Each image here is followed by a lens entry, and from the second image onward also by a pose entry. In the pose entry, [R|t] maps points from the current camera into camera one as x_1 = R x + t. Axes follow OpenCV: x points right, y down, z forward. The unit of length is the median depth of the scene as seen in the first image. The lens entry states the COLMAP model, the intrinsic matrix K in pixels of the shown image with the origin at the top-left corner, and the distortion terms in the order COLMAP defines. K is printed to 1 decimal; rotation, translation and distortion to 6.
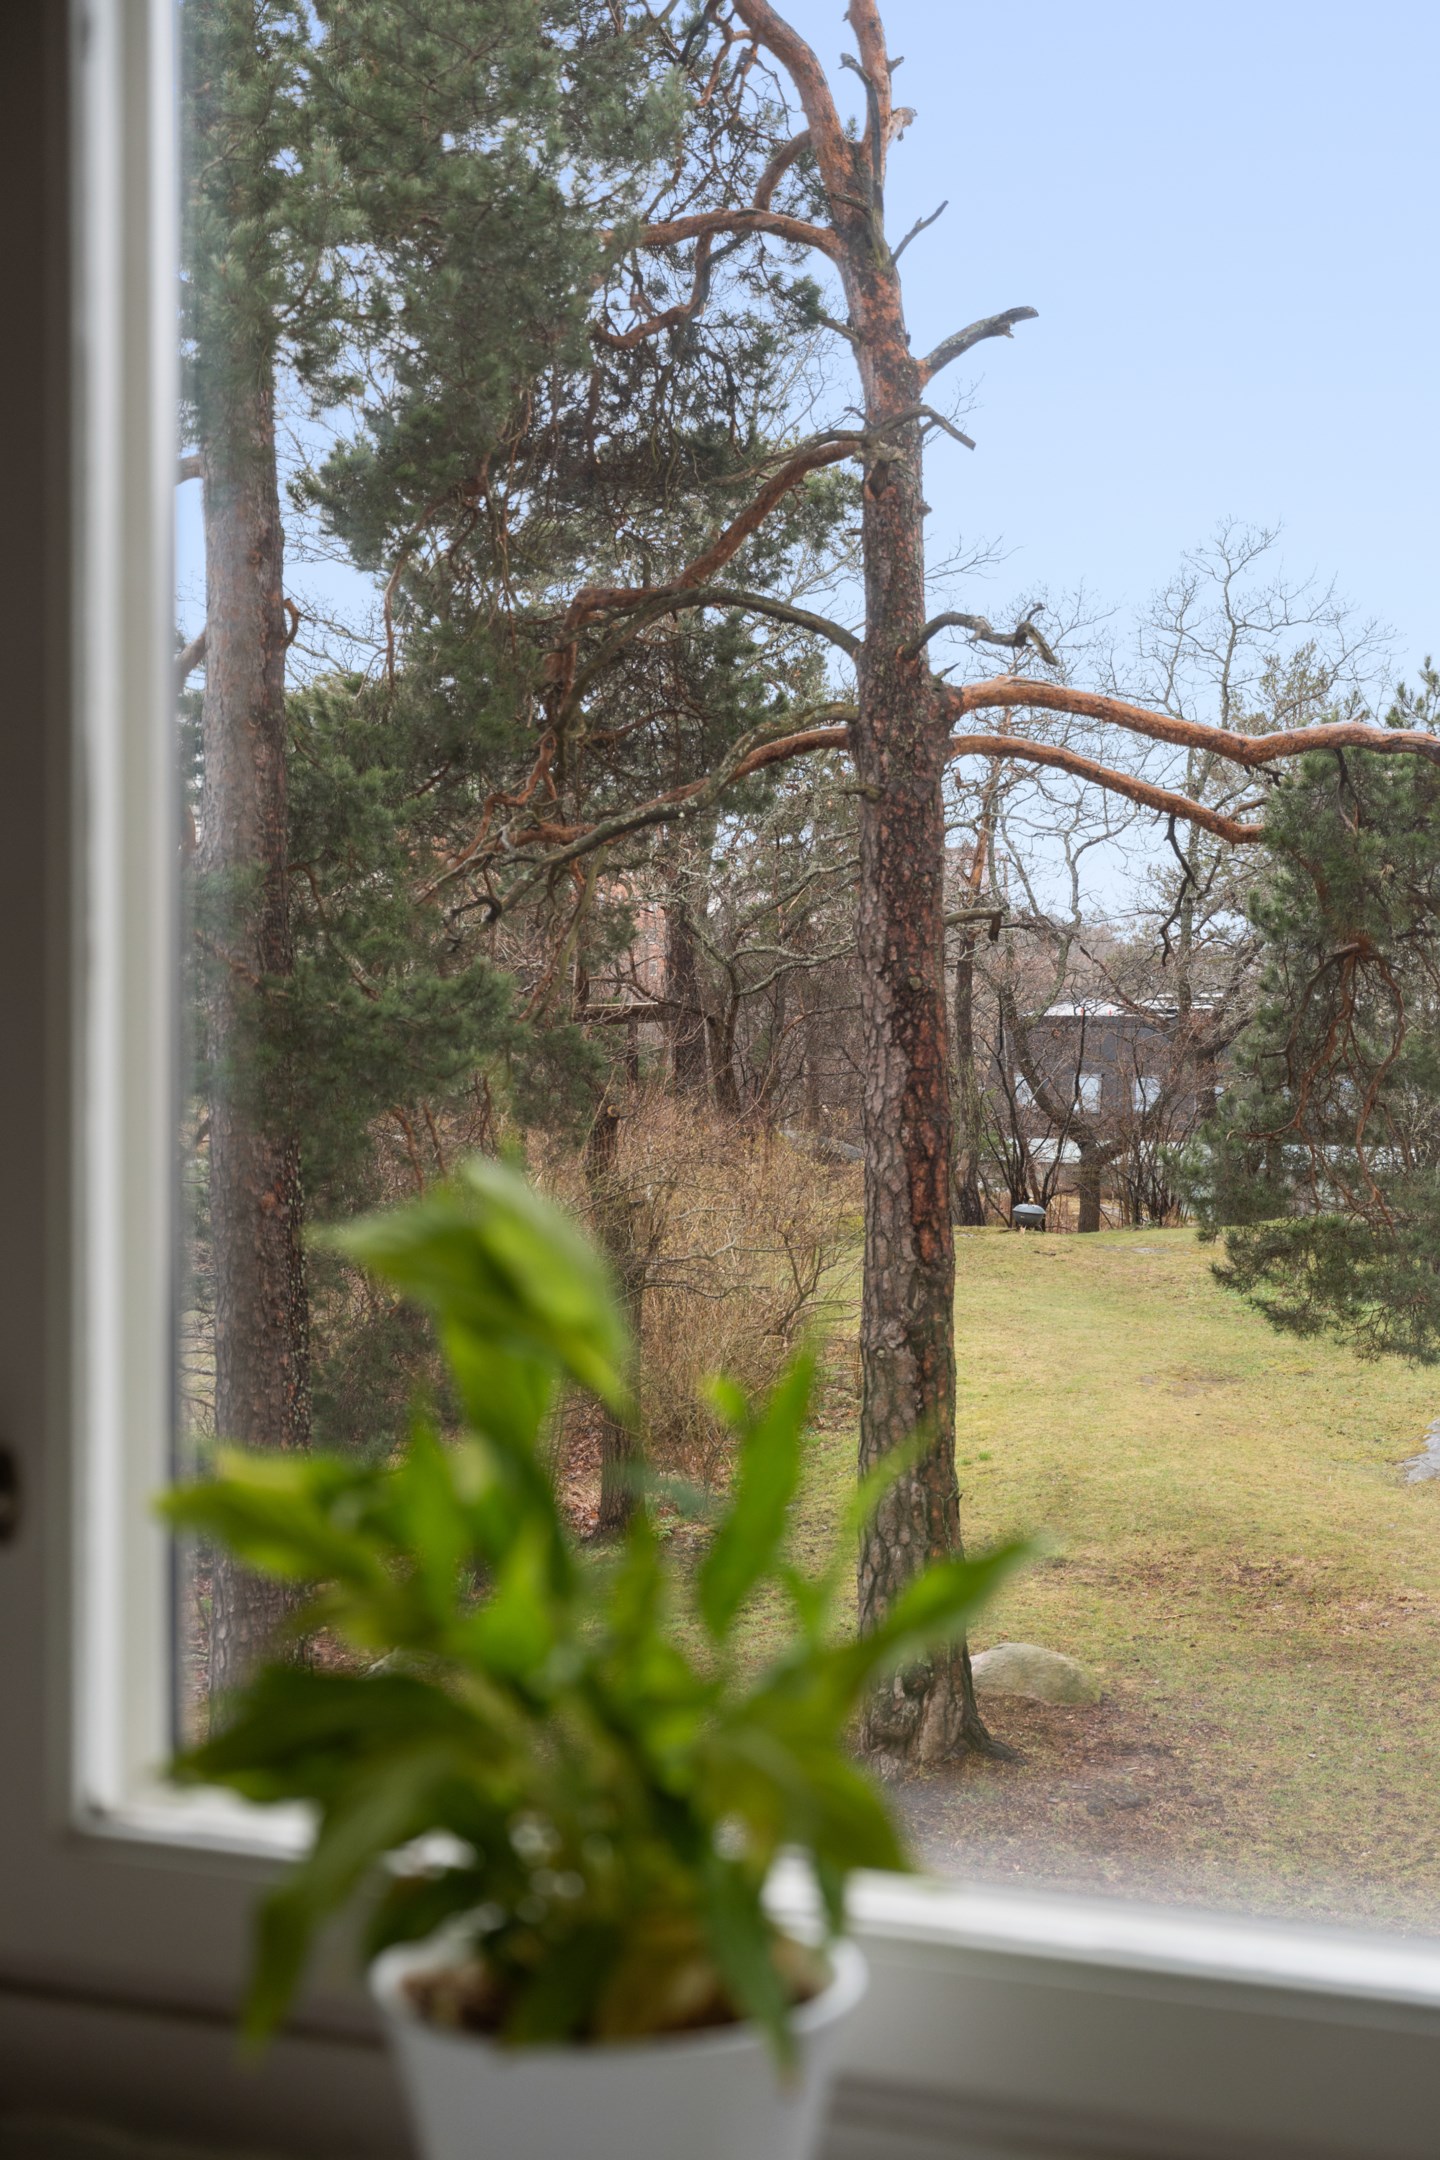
lens RADIAL K [[3259.9, 0, 734.6], [0, 3259.9, 956.1], [0, 0, 1]] dist [0.013187, 0.000000]
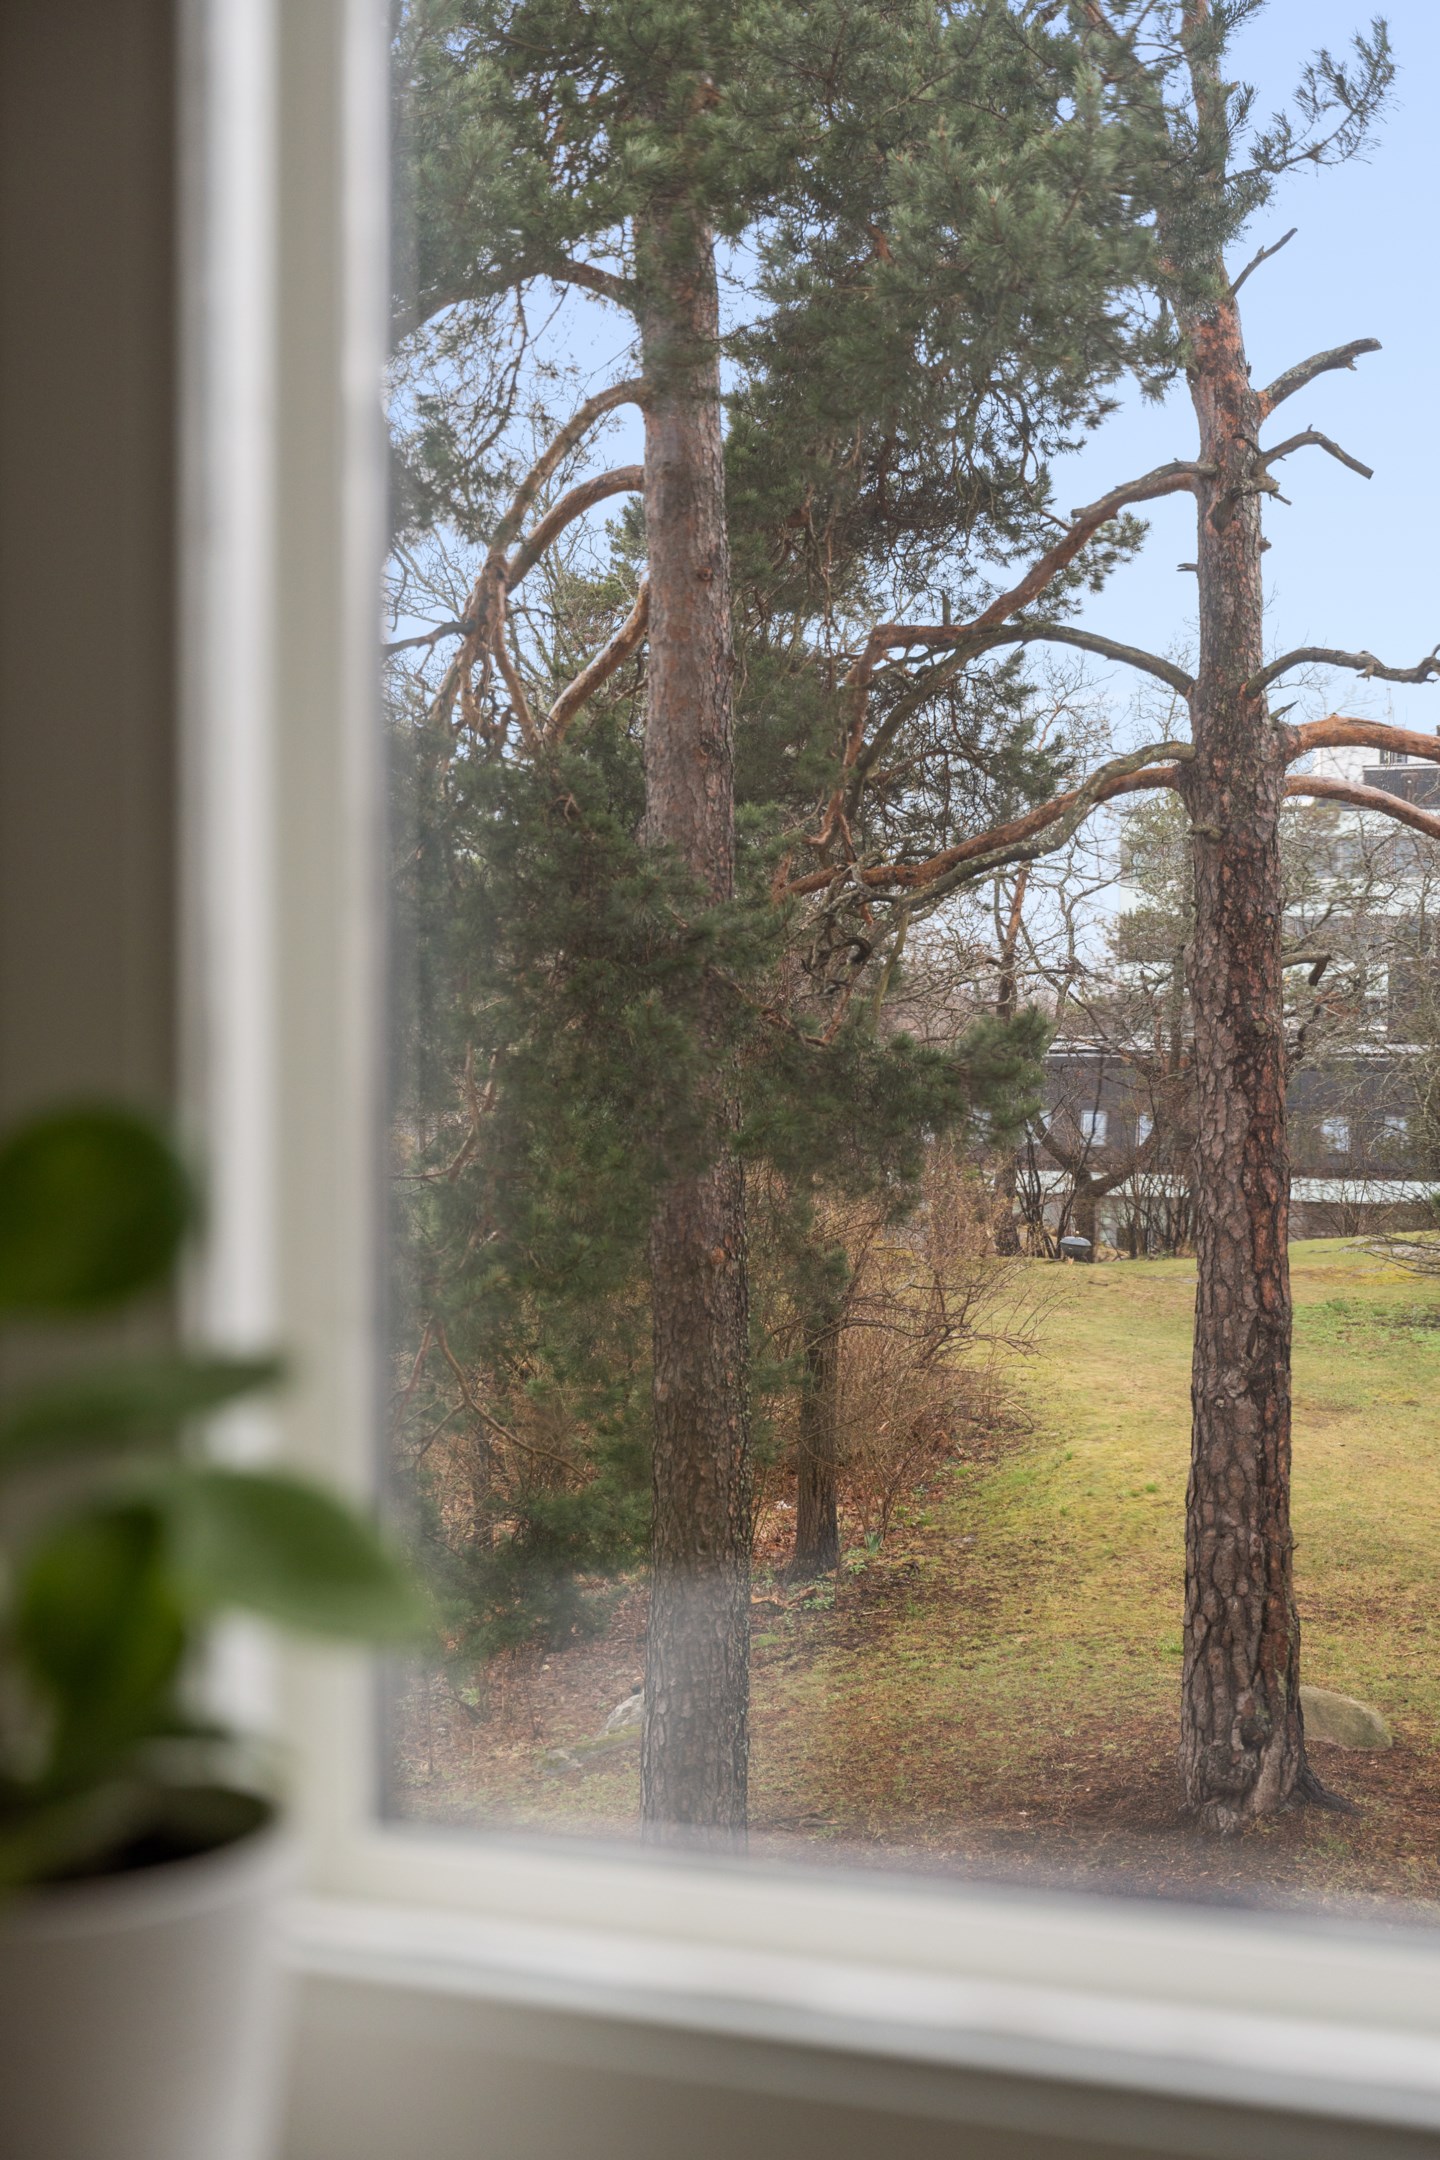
lens RADIAL K [[2978.3, 0, 721.4], [0, 2978.3, 1063.2], [0, 0, 1]] dist [0.005107, 0.000000]
pose [[0.999125, 0.002394, 0.041744, -0.141825], [-0.003291, 0.999765, 0.021430, 0.000384], [-0.041683, -0.021549, 0.998899, 0.107324]]
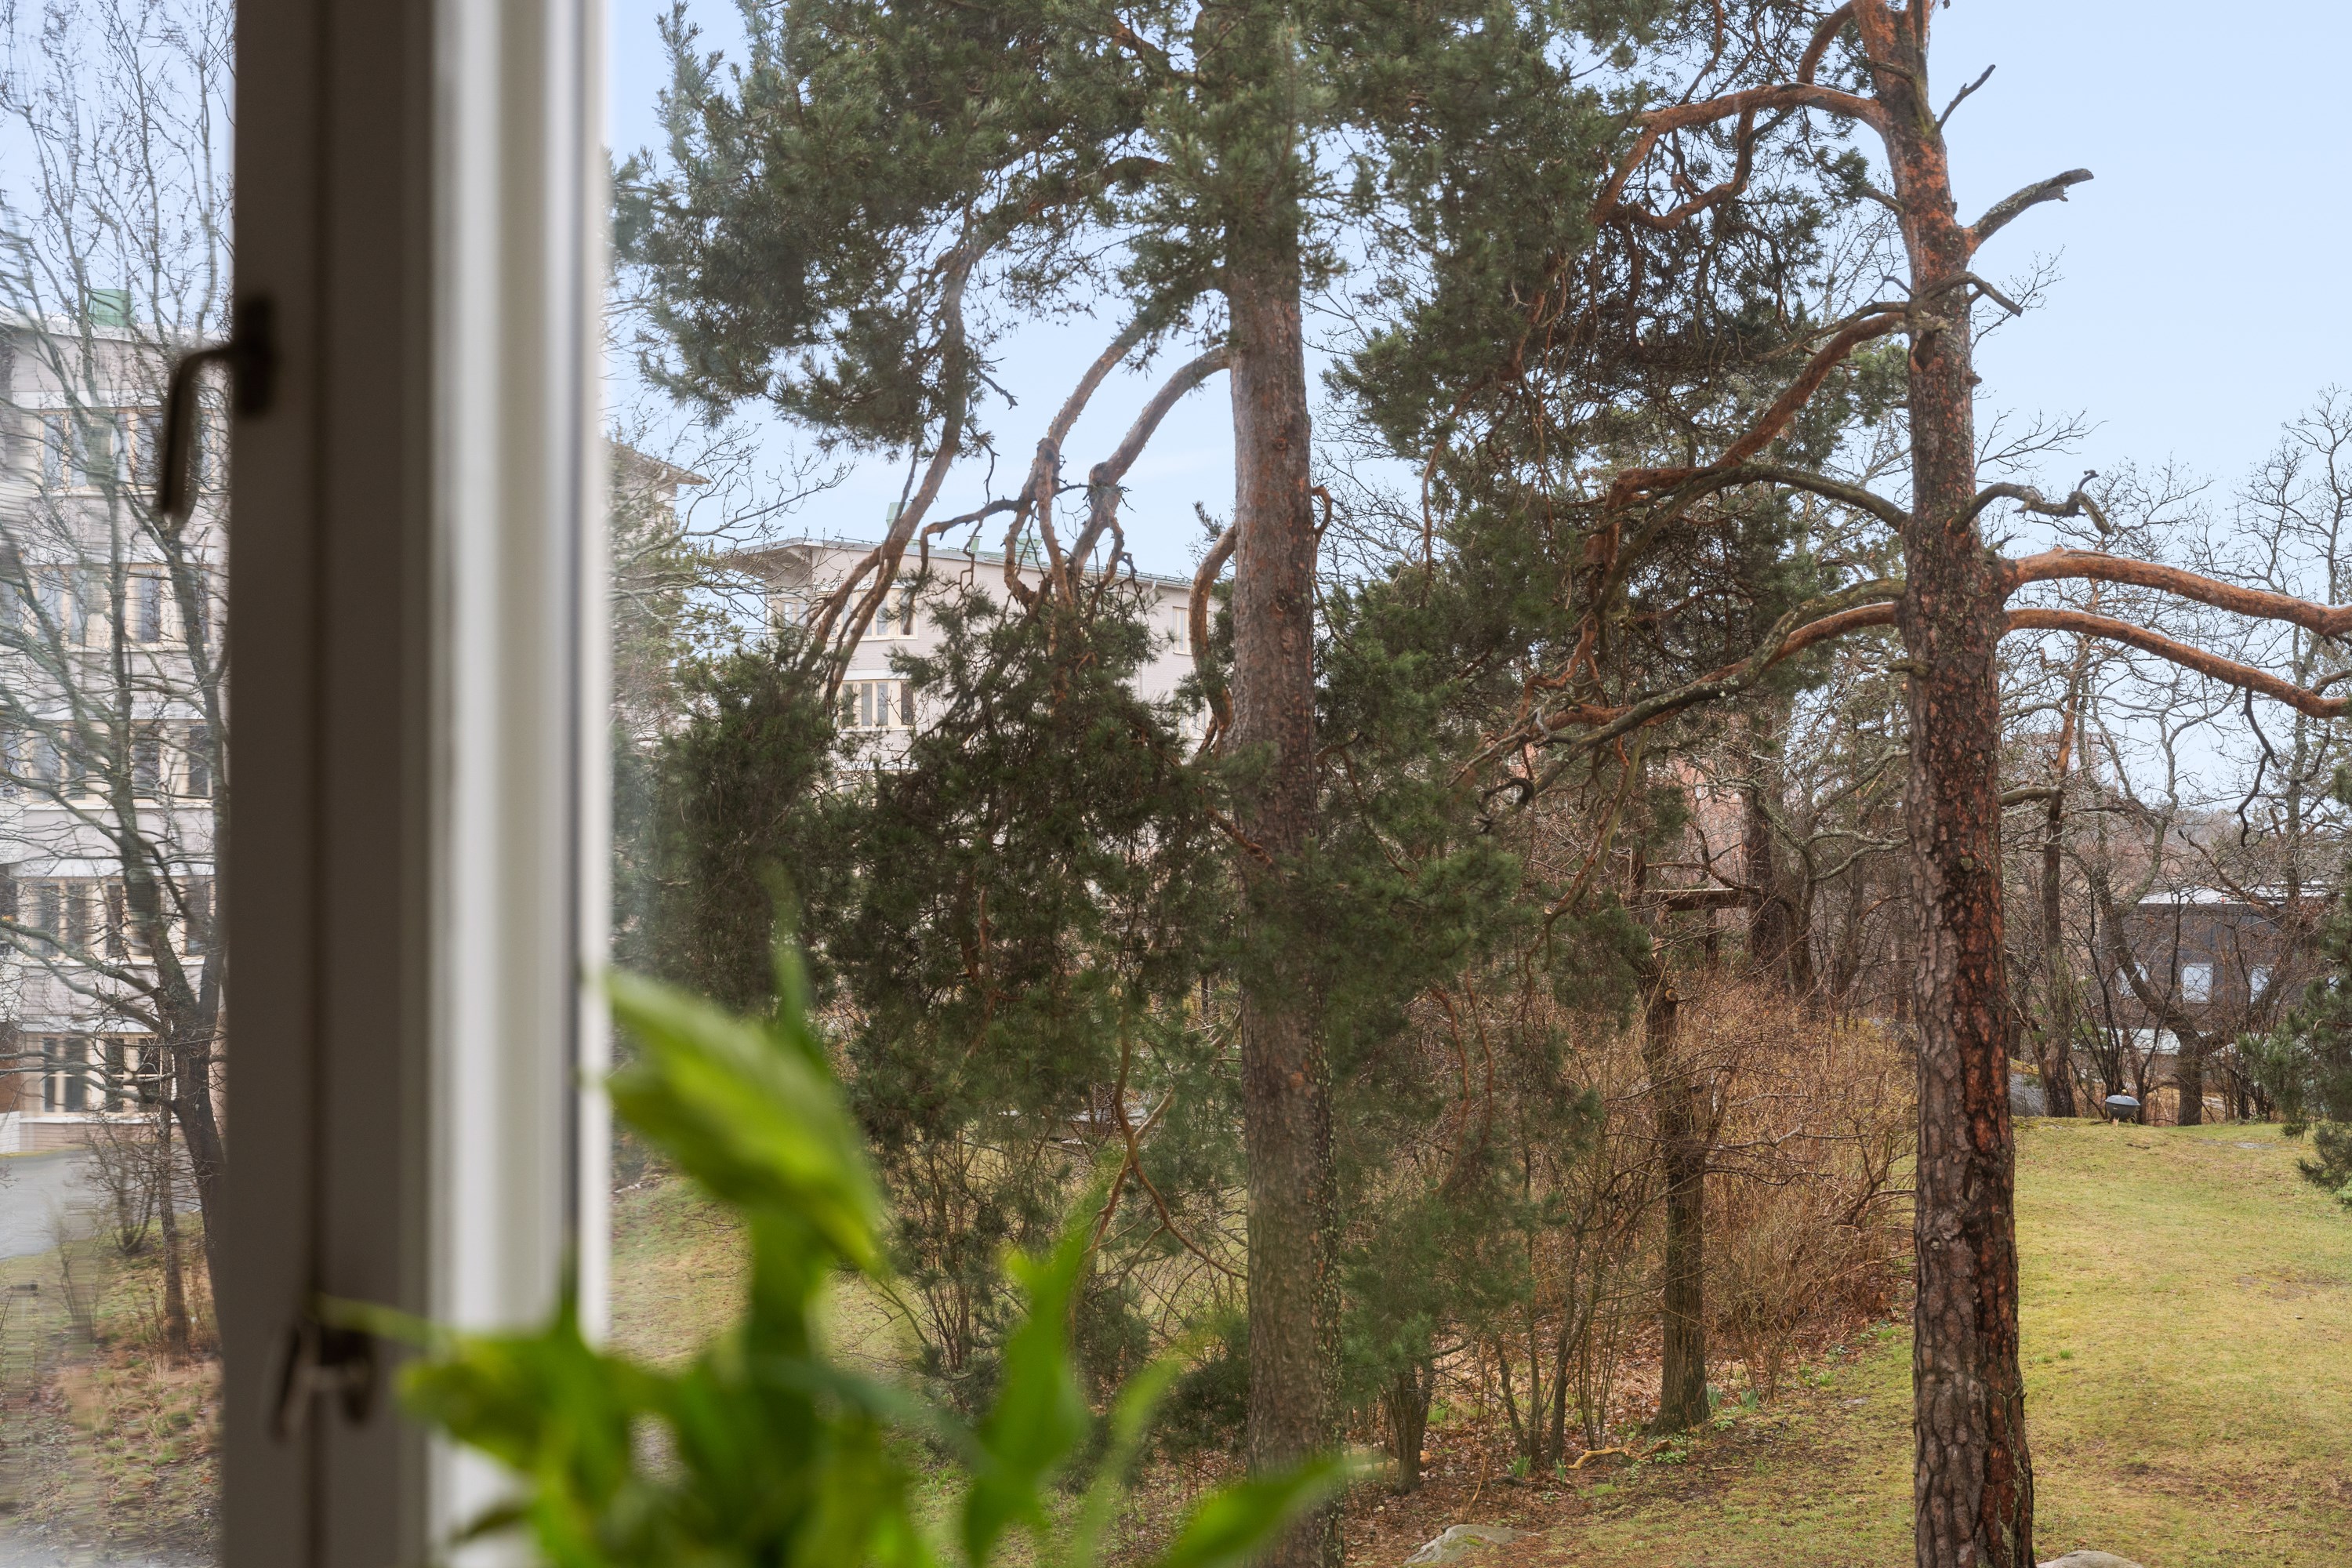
lens RADIAL K [[3193.6, 0, 1204.2], [0, 3193.6, 754.1], [0, 0, 1]] dist [0.035578, 0.000000]
pose [[0.980997, -0.008022, -0.193857, 0.017207], [0.002515, 0.999587, -0.028635, 0.002182], [0.194006, 0.027603, 0.980612, 0.016643]]
